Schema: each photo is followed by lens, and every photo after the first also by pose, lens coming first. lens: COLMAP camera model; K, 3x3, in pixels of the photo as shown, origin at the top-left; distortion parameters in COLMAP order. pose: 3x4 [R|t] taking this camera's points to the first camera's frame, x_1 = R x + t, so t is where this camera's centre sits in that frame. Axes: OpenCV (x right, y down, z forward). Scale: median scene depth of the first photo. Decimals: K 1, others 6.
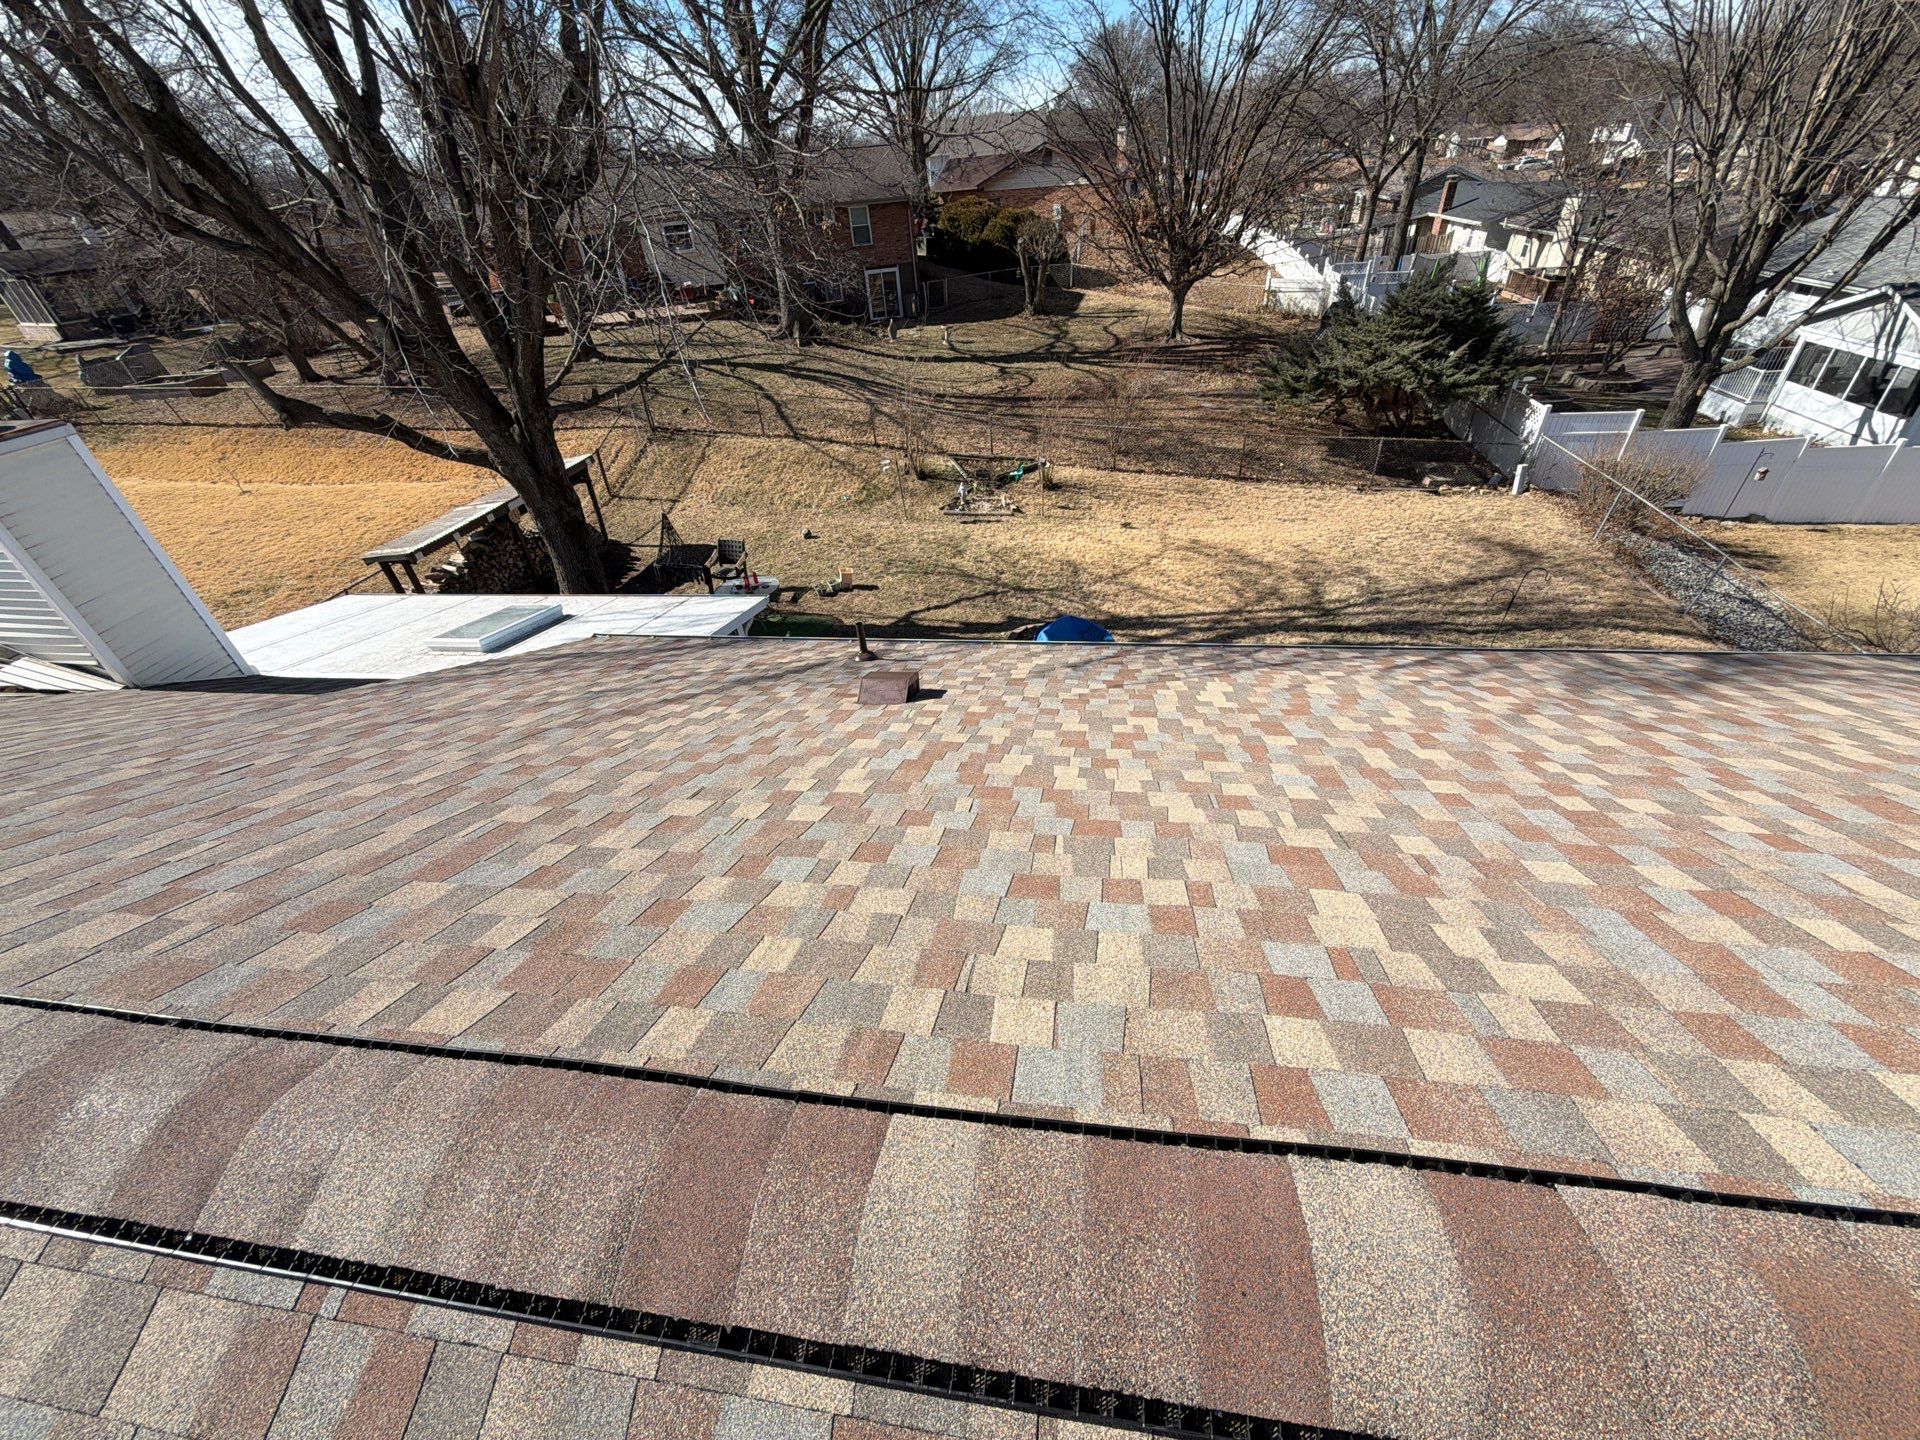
lens RADIAL K [[763.2, 0, 959.1], [0, 763.2, 727.6], [0, 0, 1]] dist [-0.000476, -0.000501]
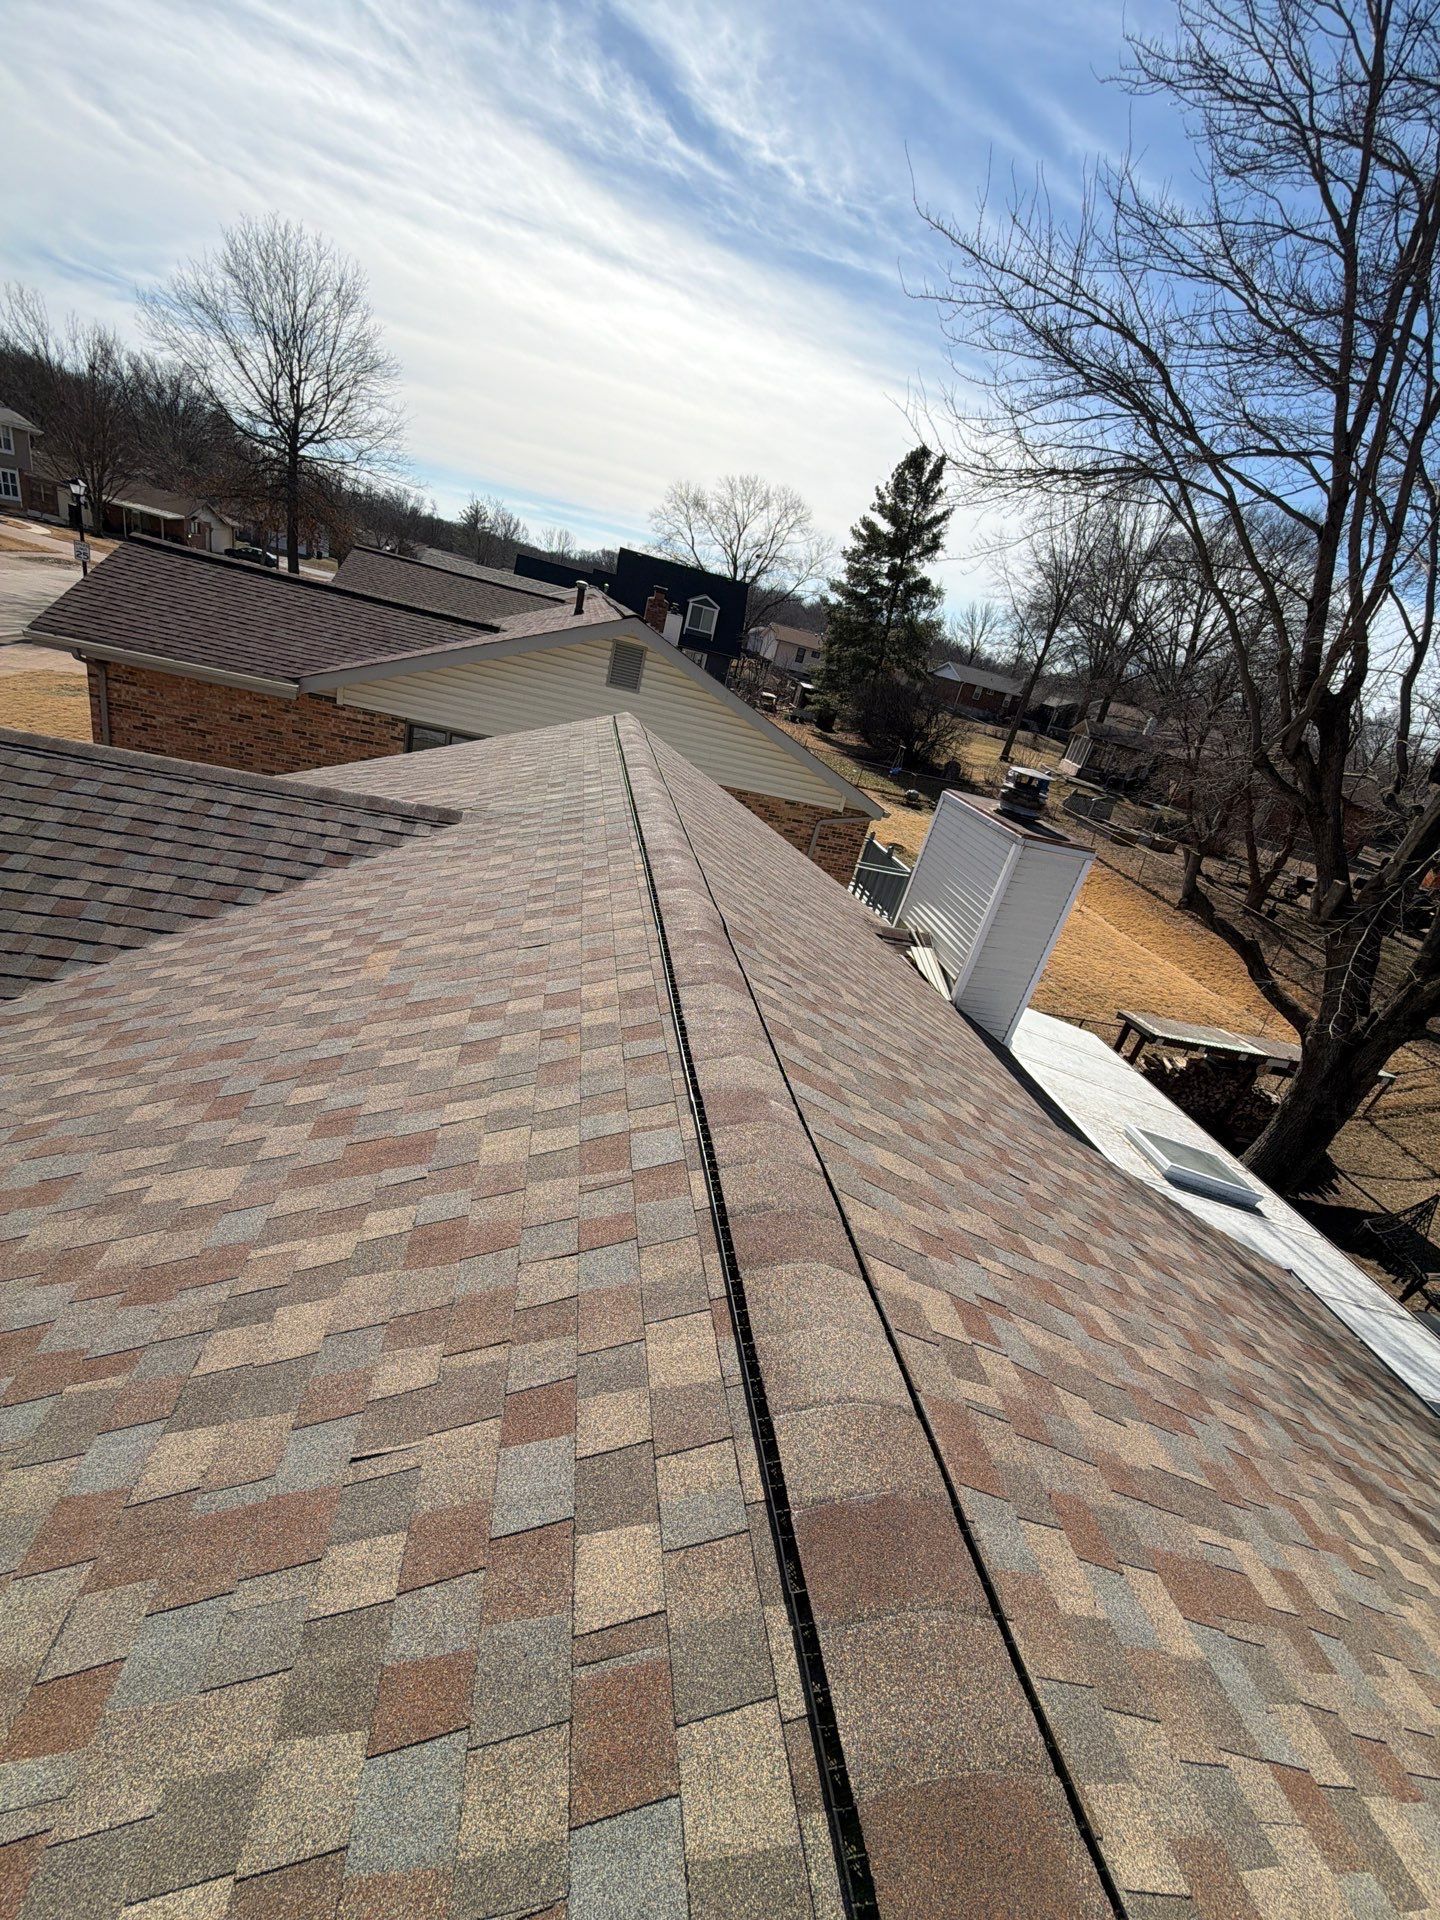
lens RADIAL K [[763.2, 0, 716.7], [0, 763.2, 963.2], [0, 0, 1]] dist [-0.000476, -0.000501]
pose [[0.275018, 0.519090, -0.809265, -0.124672], [-0.756187, 0.636609, 0.151362, 0.007215], [0.593756, 0.570329, 0.567608, -0.008872]]
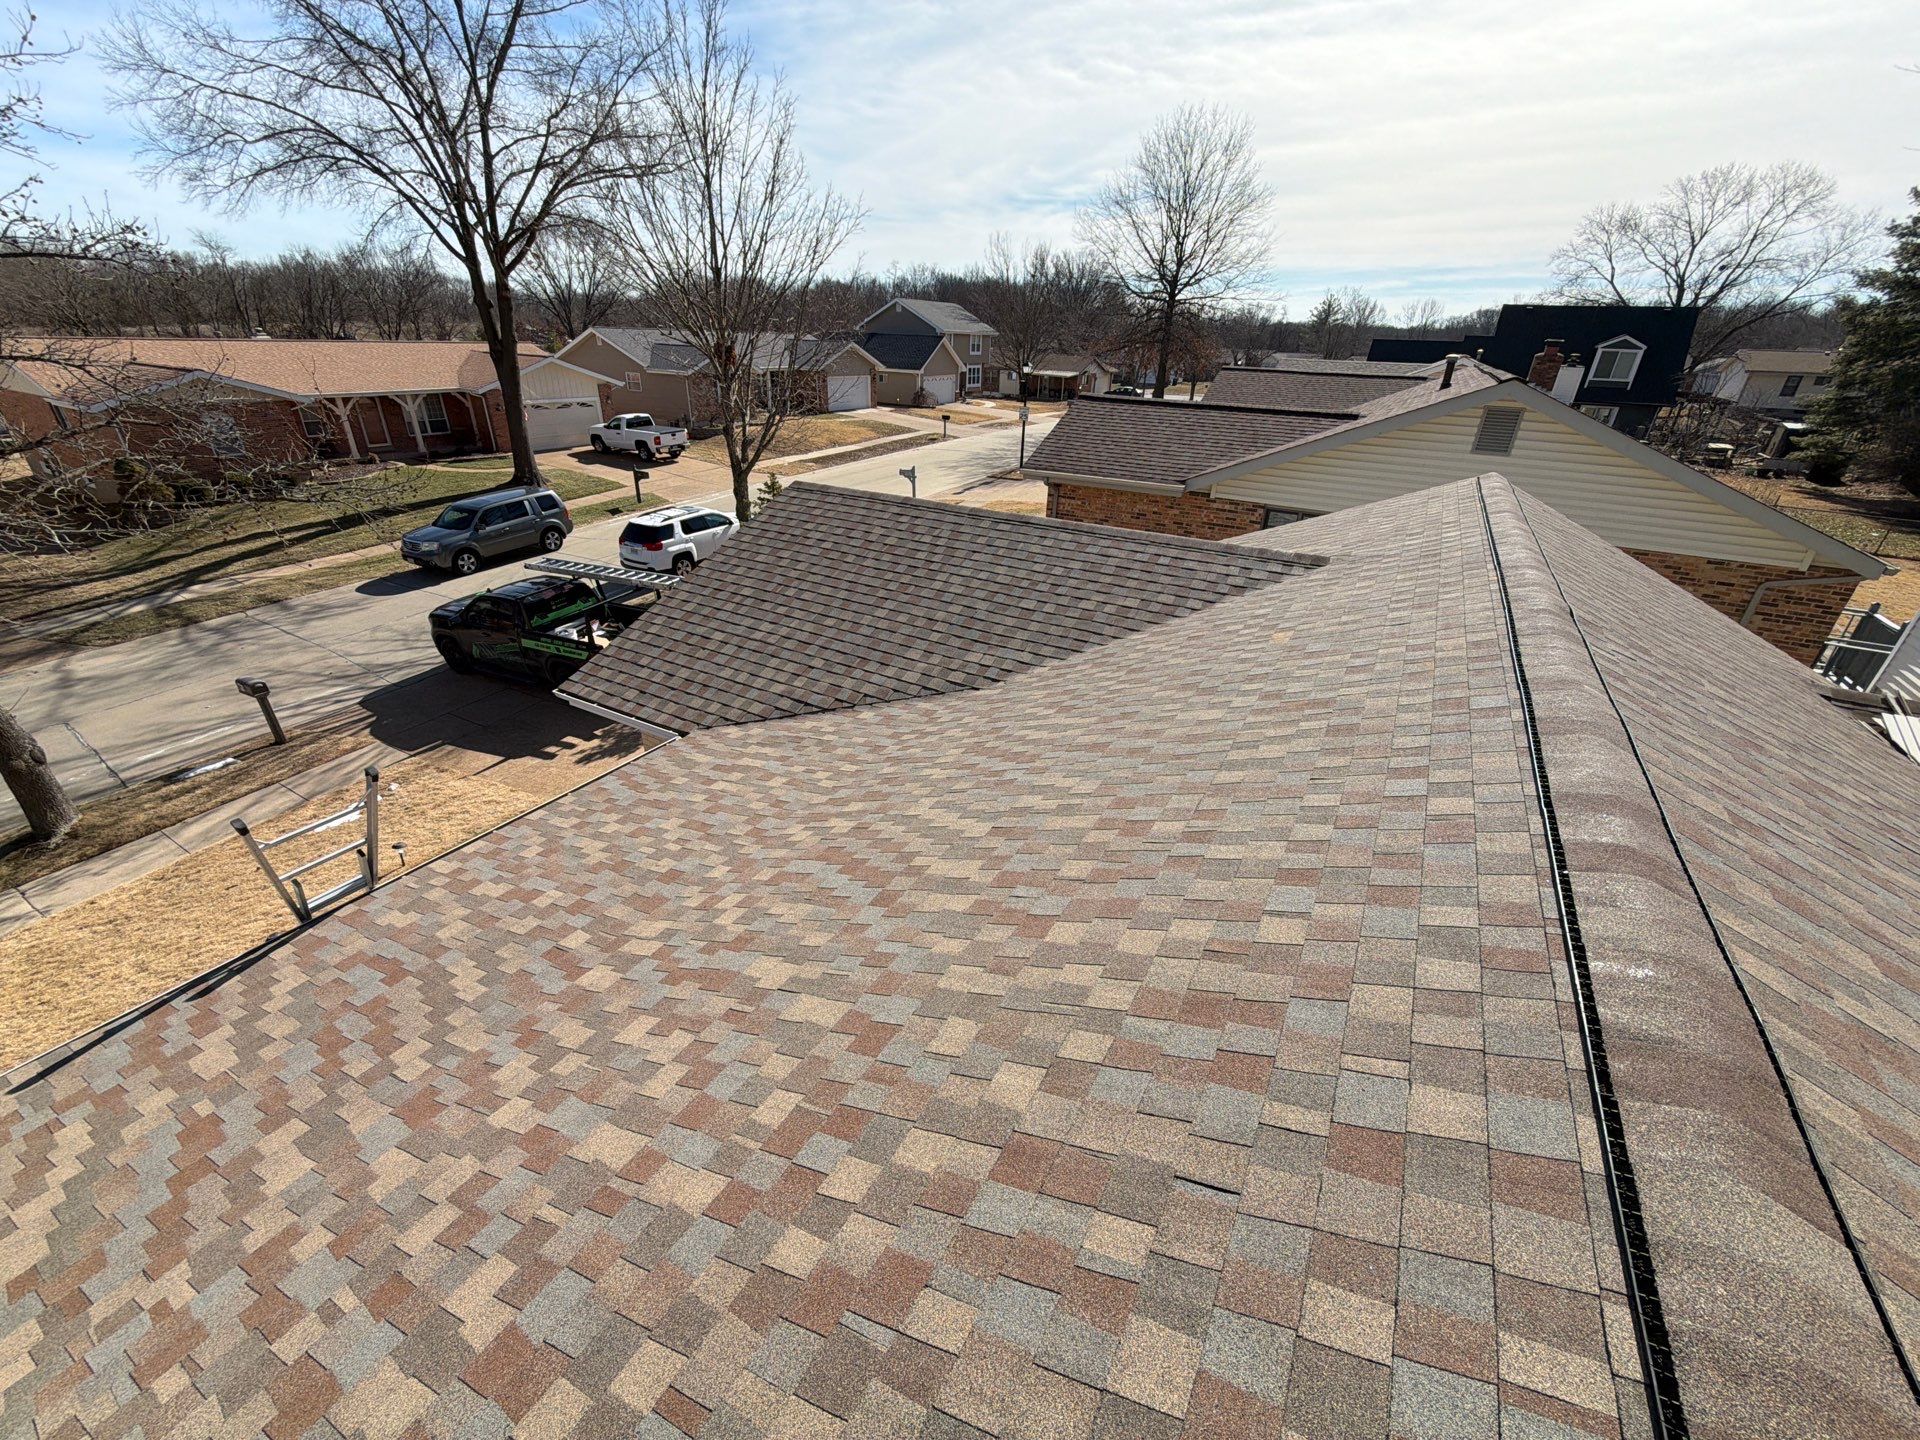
lens RADIAL K [[763.2, 0, 959.1], [0, 763.2, 727.6], [0, 0, 1]] dist [-0.000476, -0.000501]
pose [[-0.368255, 0.476728, -0.798197, 0.117480], [-0.554902, 0.576146, 0.600116, 0.018593], [0.745971, 0.663917, 0.052368, -0.062678]]
